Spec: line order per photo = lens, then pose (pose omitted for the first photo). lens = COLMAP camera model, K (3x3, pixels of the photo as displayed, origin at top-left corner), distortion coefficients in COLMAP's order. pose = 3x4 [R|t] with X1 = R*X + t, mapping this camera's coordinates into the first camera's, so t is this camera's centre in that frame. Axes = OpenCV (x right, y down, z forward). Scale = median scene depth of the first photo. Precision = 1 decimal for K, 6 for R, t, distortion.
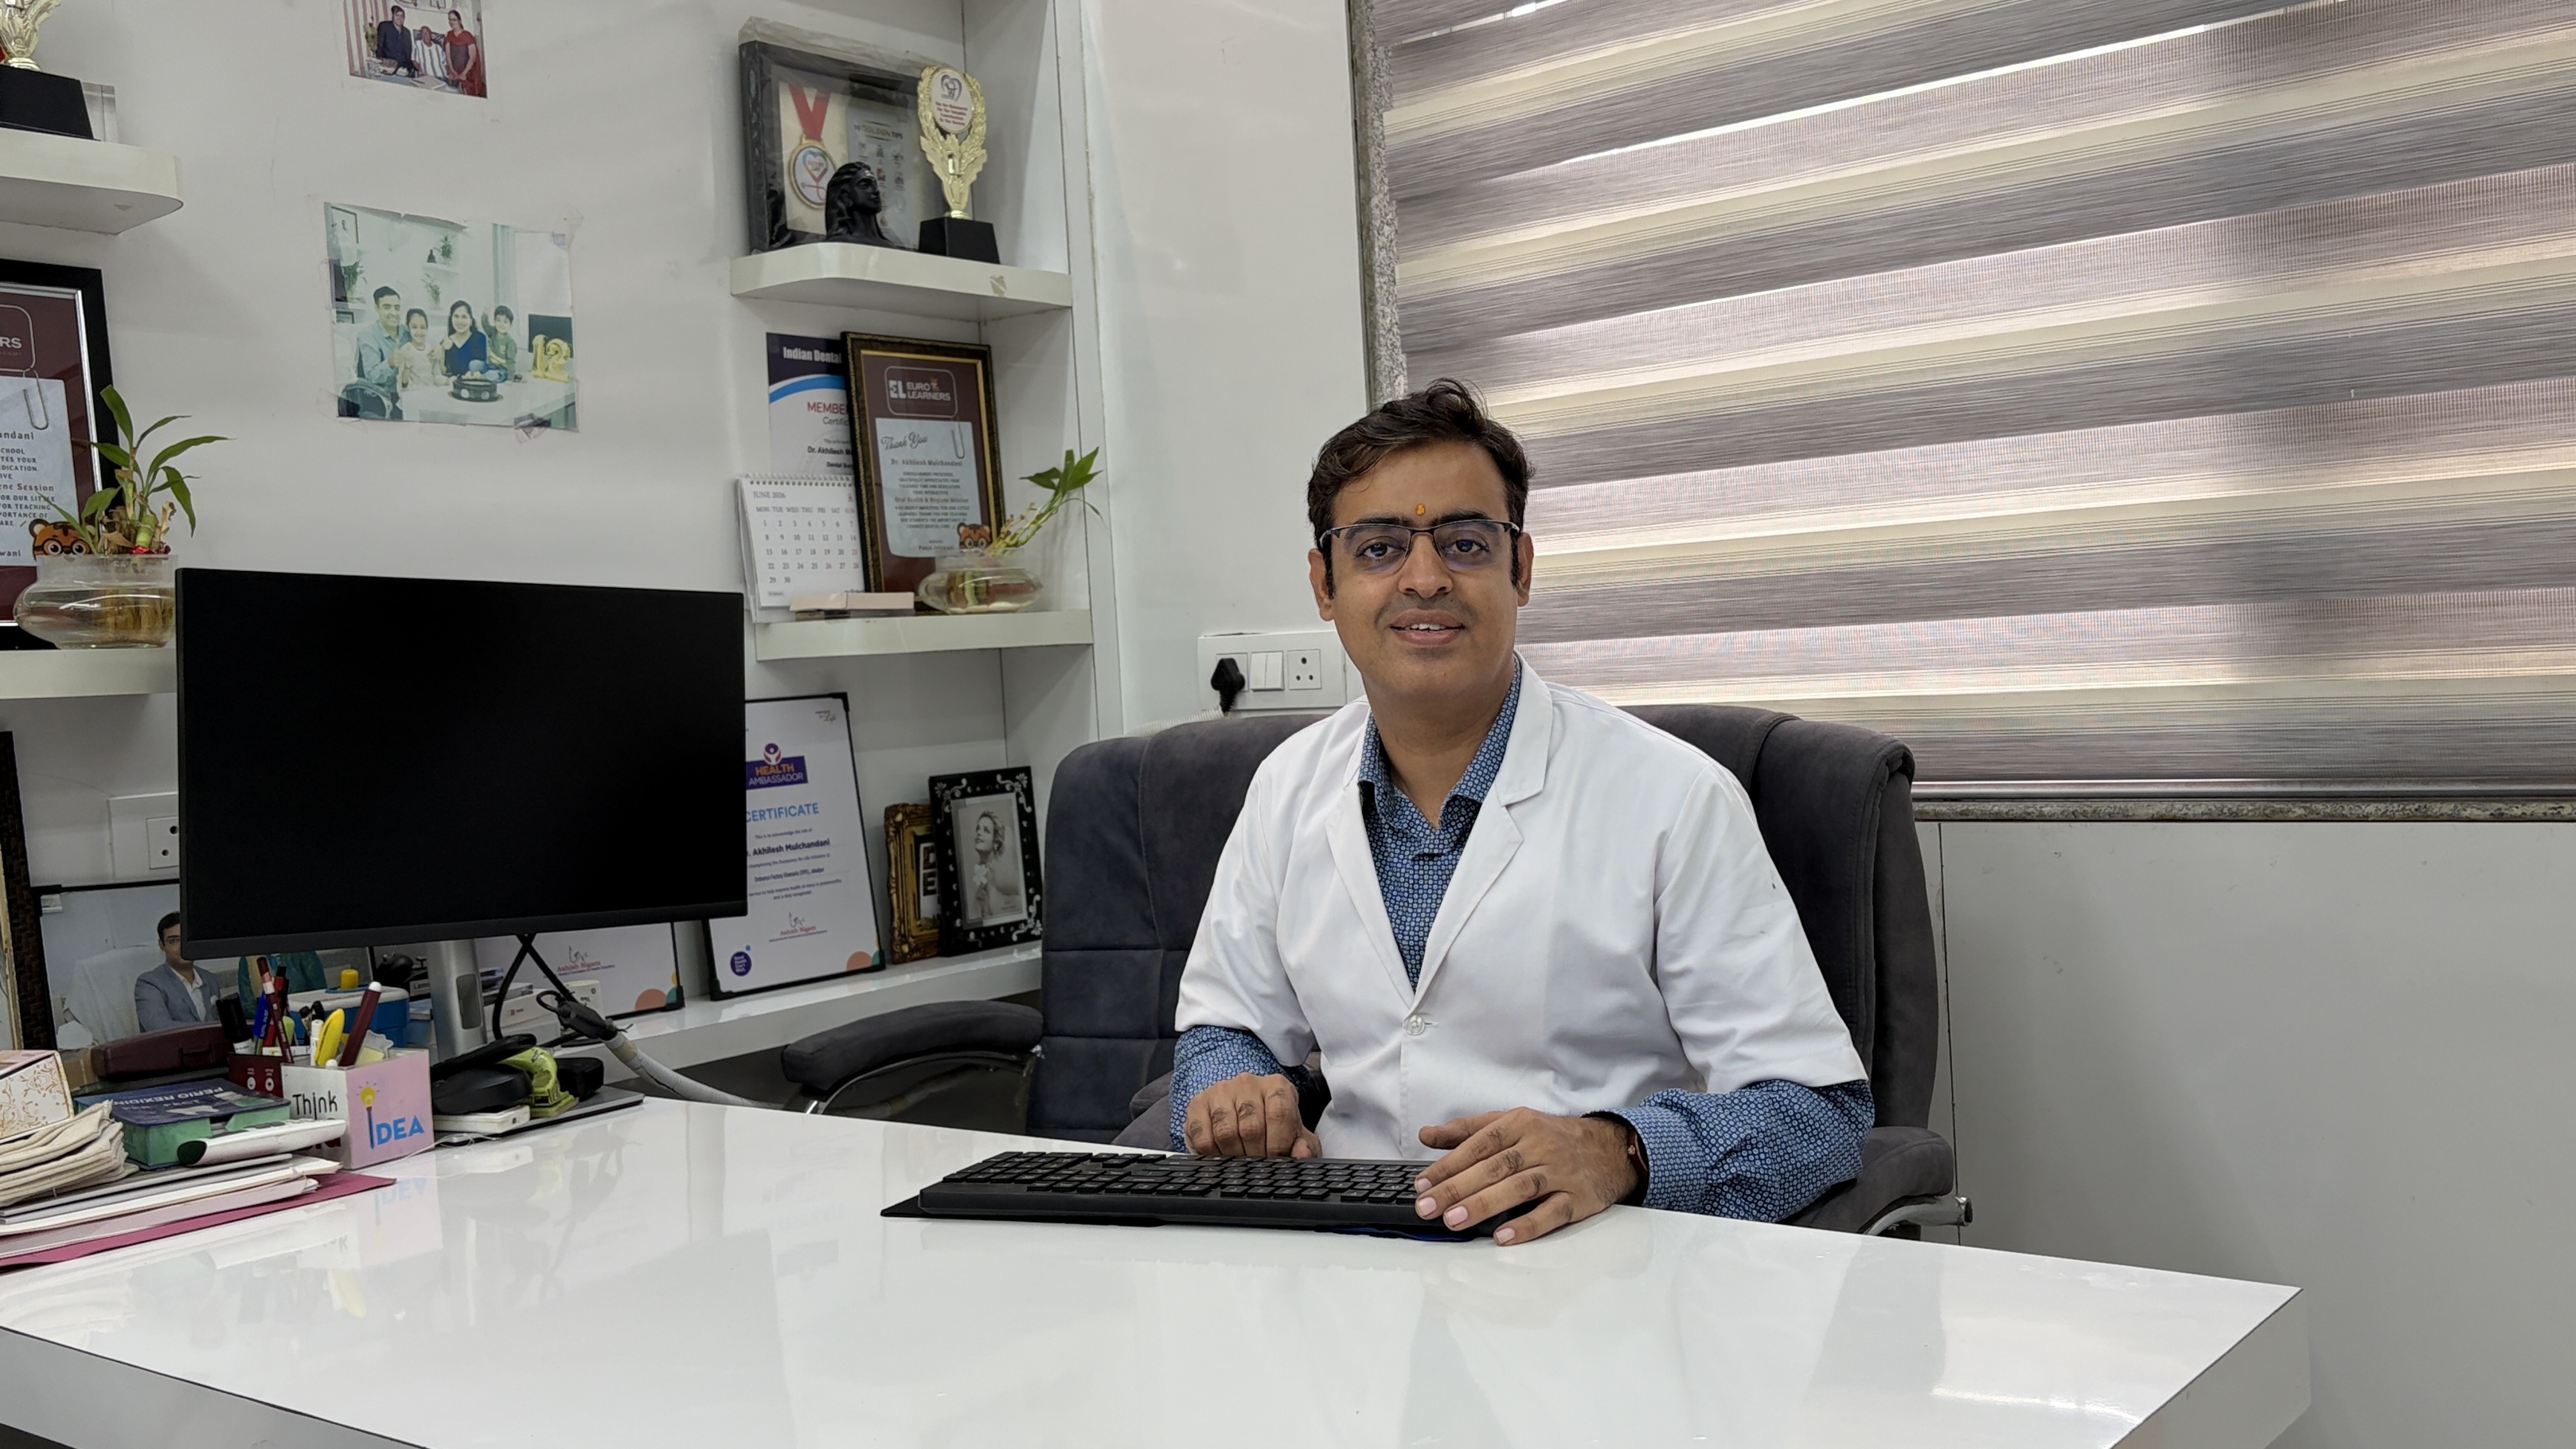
lens RADIAL K [[2400.3, 0, 1298.0], [0, 2400.3, 716.8], [0, 0, 1]] dist [0.033864, 0.000000]
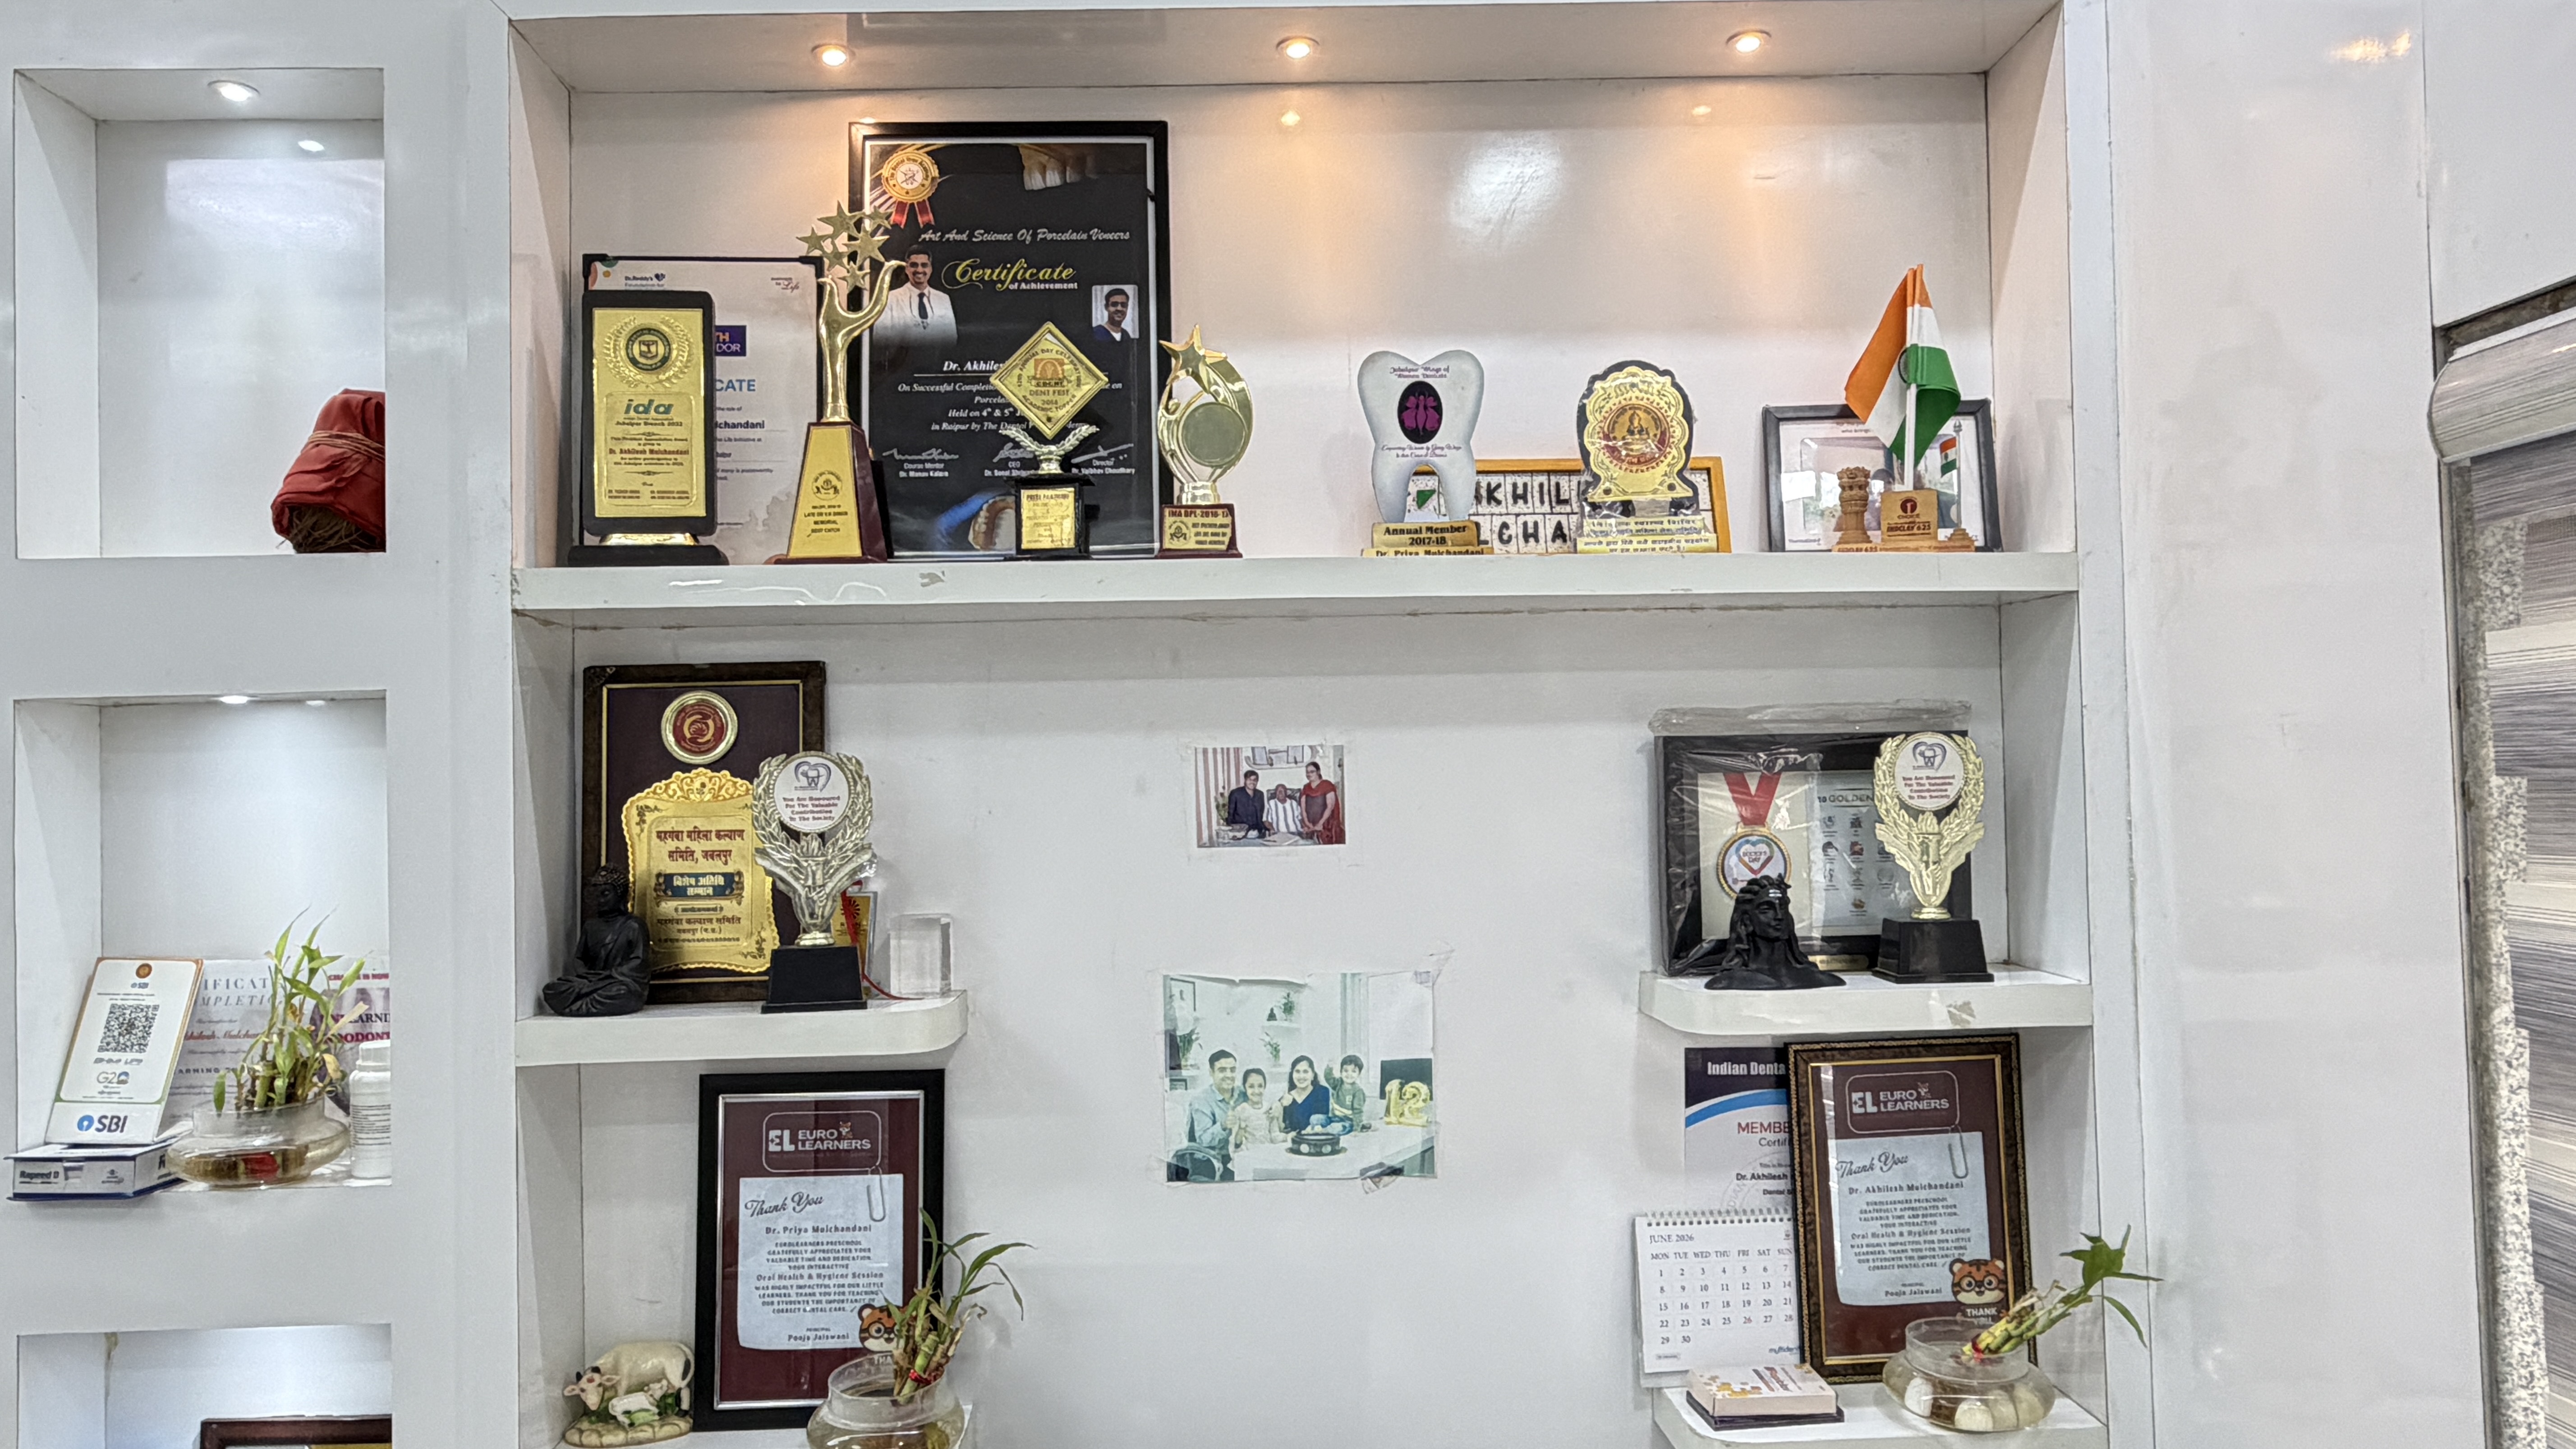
lens RADIAL K [[1699.0, 0, 1288.1], [0, 1699.0, 735.1], [0, 0, 1]] dist [0.007260, 0.000498]
pose [[0.672628, 0.021472, -0.739670, 0.159849], [-0.039235, 0.999208, -0.006672, -0.295726], [0.738940, 0.033508, 0.672937, 0.517008]]
